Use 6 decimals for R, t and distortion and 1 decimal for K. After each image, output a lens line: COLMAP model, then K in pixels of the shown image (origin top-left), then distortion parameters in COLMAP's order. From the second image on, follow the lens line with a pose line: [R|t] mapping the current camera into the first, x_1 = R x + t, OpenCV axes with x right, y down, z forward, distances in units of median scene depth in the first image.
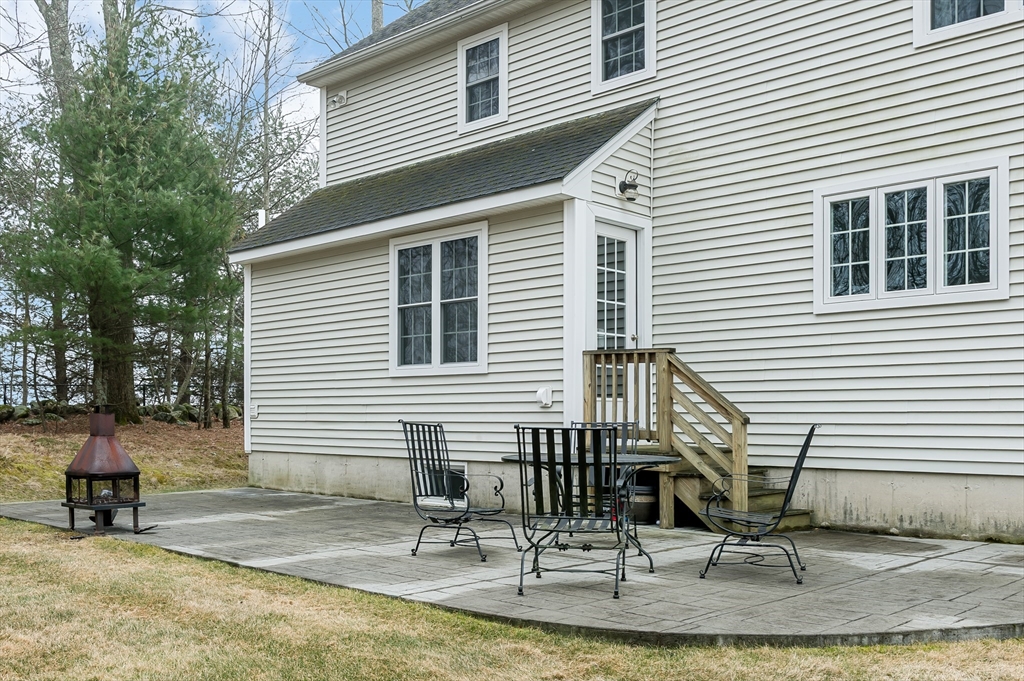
lens RADIAL K [[977.1, 0, 511.3], [0, 977.1, 418.9], [0, 0, 1]] dist [0.001234, -0.005737]
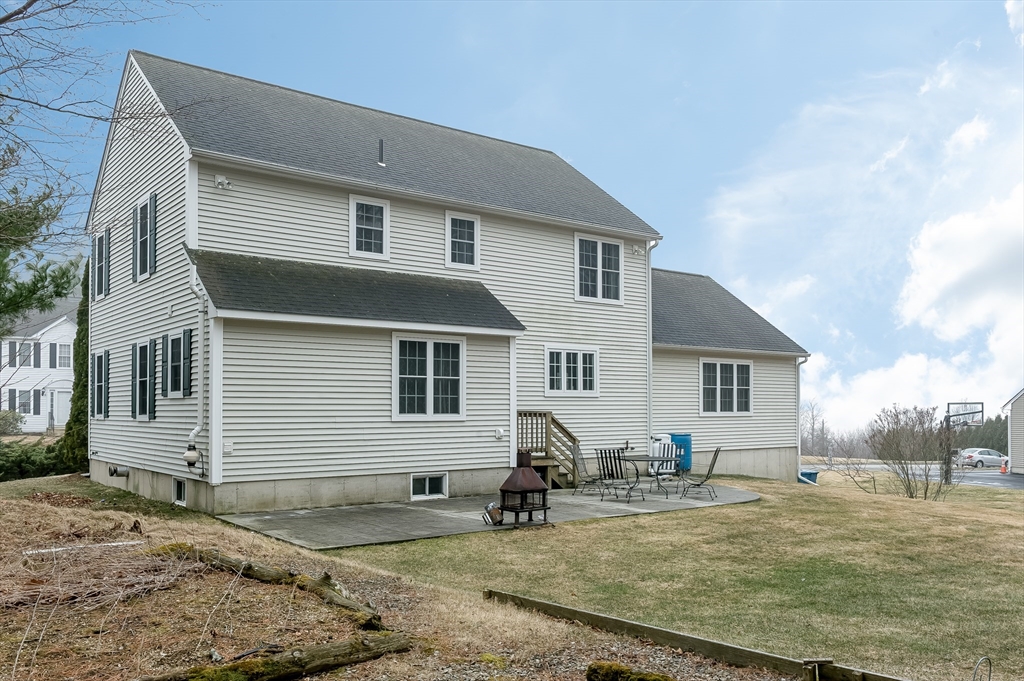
lens RADIAL K [[842.7, 0, 512.0], [0, 842.7, 394.3], [0, 0, 1]] dist [-0.000366, -0.000458]
pose [[0.142290, 0.013275, 0.989736, -1.601171], [0.002121, 0.999904, -0.013717, -0.075792], [-0.989823, 0.004051, 0.142248, 0.709542]]
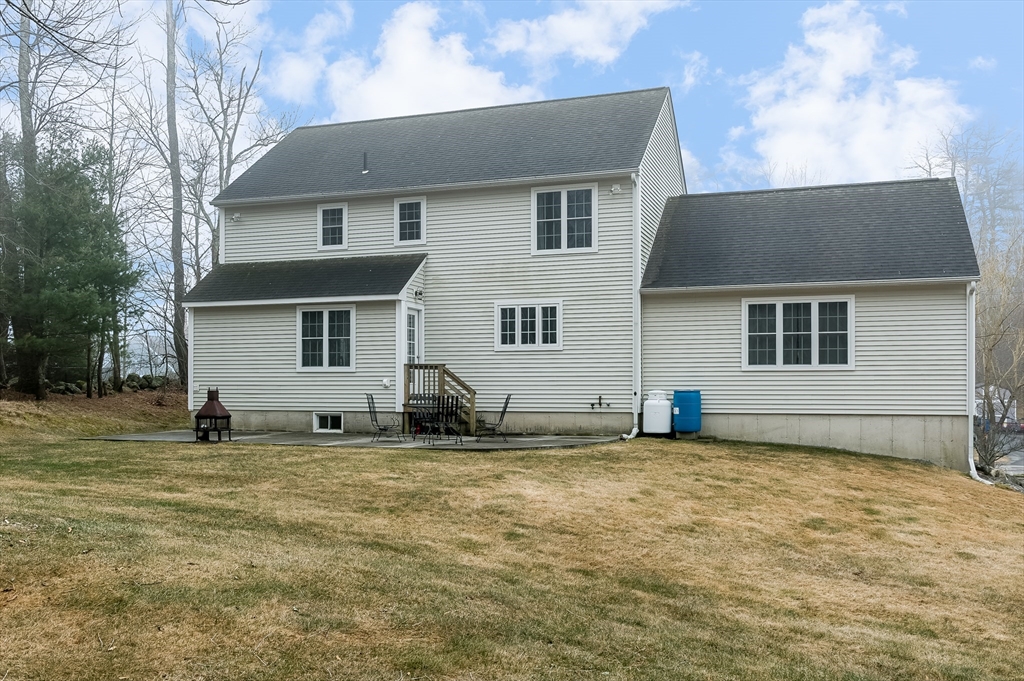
lens RADIAL K [[927.6, 0, 509.5], [0, 927.6, 386.0], [0, 0, 1]] dist [-0.004953, -0.000046]
pose [[0.912352, -0.000011, 0.409406, -0.589097], [0.001597, 0.999992, -0.003532, -0.006180], [-0.409403, 0.003876, 0.912346, -1.119019]]
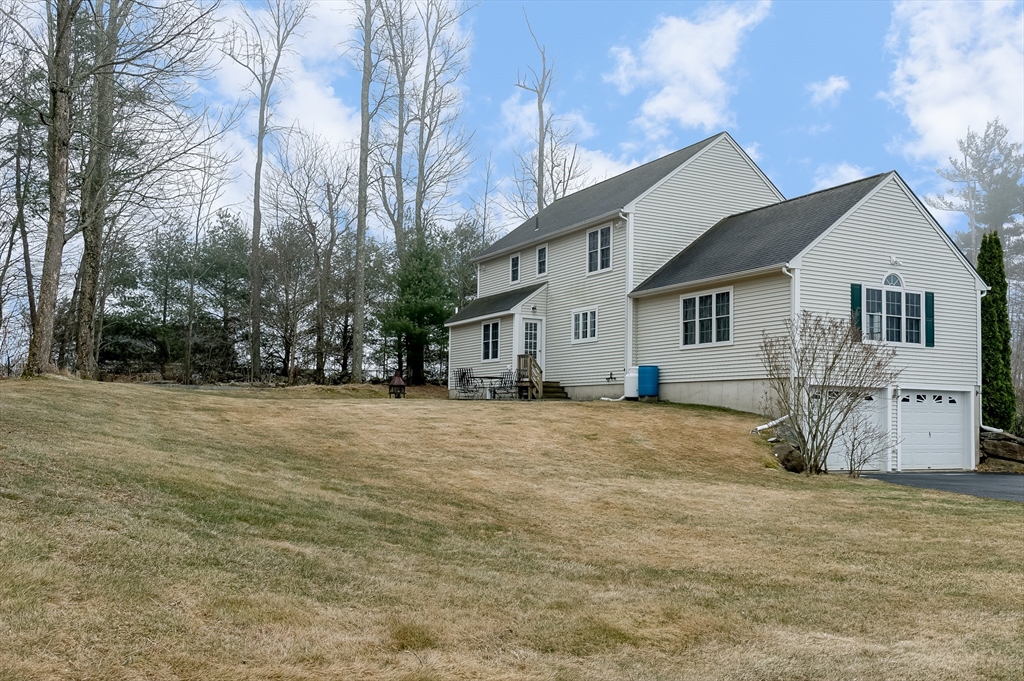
lens RADIAL K [[927.6, 0, 509.5], [0, 927.6, 386.0], [0, 0, 1]] dist [-0.004953, -0.000046]
pose [[0.942701, 0.001818, -0.333633, 1.145806], [-0.014211, 0.999296, -0.034709, 0.159815], [0.333335, 0.037461, 0.942064, -2.168011]]
